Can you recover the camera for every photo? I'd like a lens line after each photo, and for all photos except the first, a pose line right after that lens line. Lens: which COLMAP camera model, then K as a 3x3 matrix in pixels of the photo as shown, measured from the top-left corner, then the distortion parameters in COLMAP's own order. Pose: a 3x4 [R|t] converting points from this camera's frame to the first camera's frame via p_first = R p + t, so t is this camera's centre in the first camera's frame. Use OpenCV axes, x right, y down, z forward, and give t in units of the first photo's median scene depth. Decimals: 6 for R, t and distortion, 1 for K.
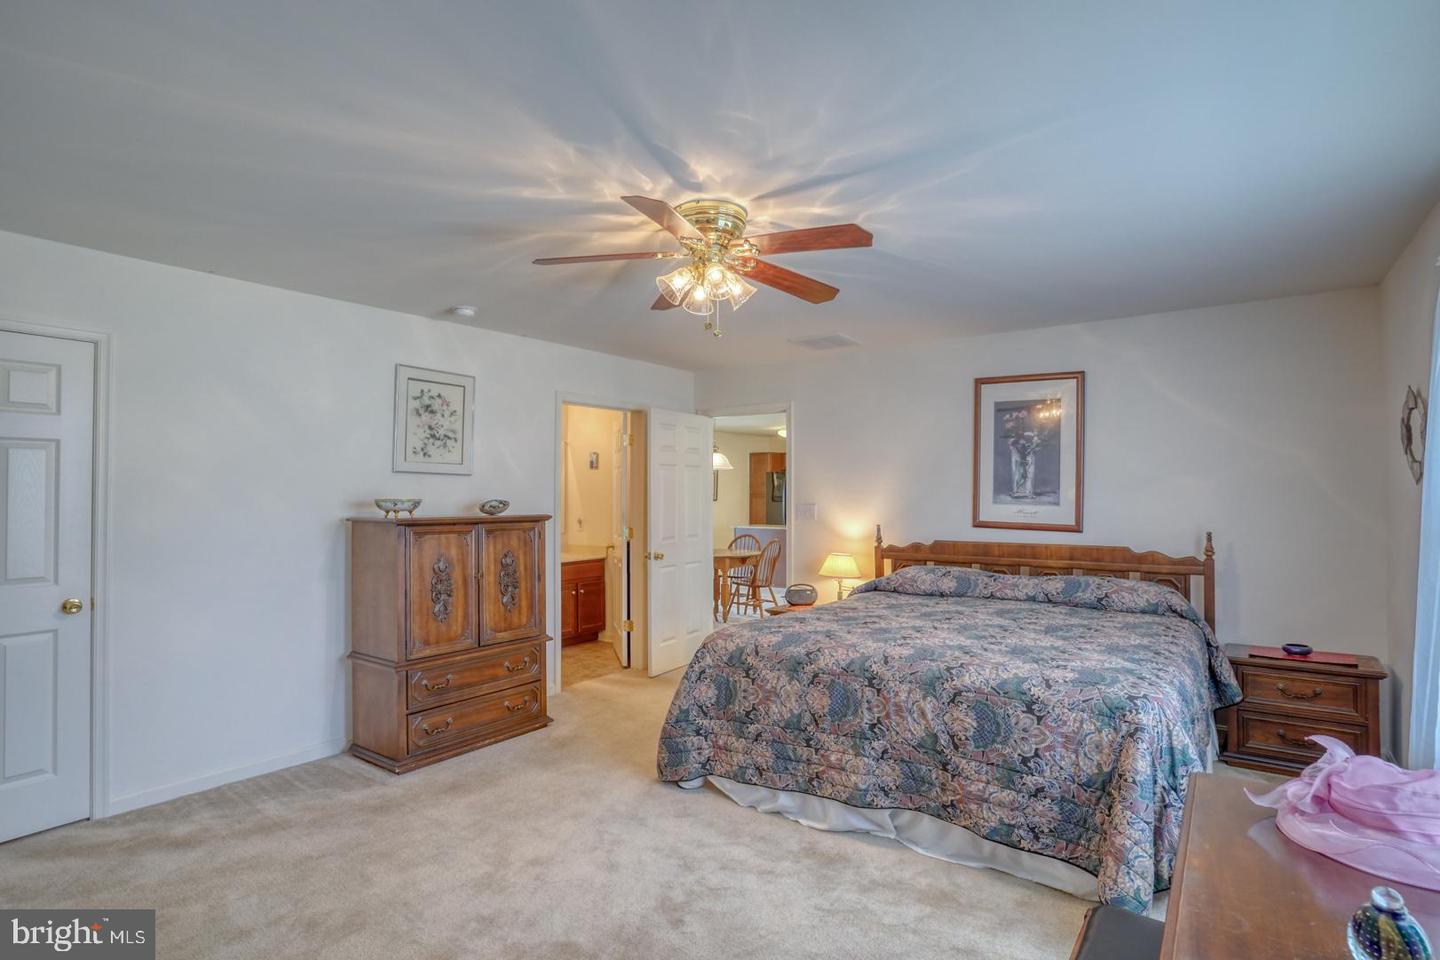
lens RADIAL K [[719.1, 0, 719.3], [0, 719.1, 484.9], [0, 0, 1]] dist [-0.064458, 0.023691]
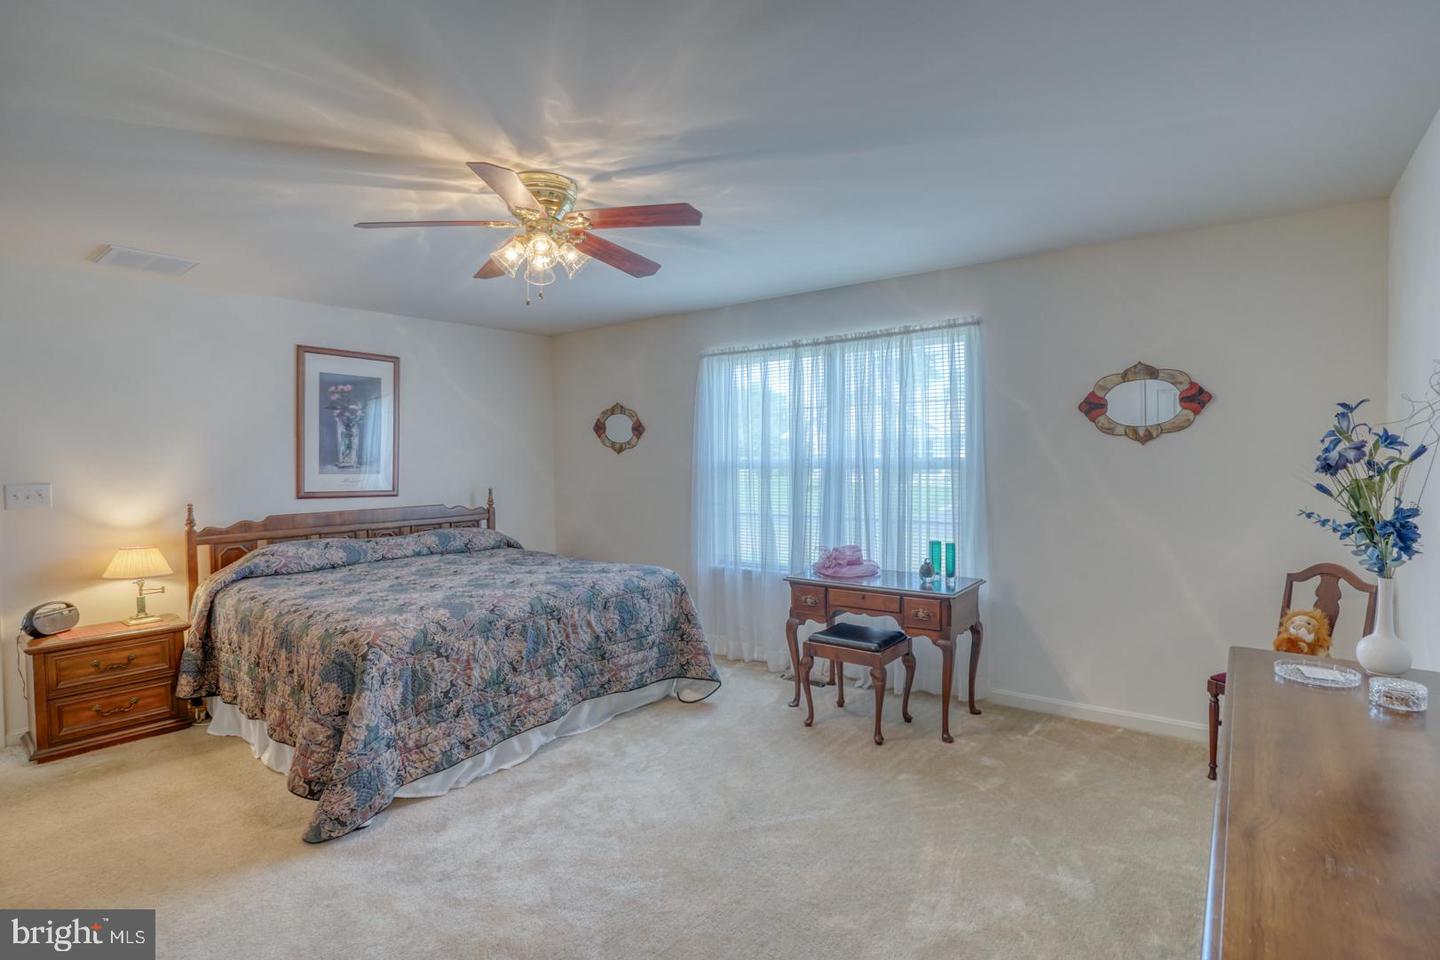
lens RADIAL K [[719.1, 0, 723.6], [0, 719.1, 477.6], [0, 0, 1]] dist [-0.064458, 0.023691]
pose [[0.011518, -0.025803, 0.999601, -0.833904], [0.002964, 0.999664, 0.025770, 0.010747], [-0.999929, 0.002666, 0.011591, 0.585115]]
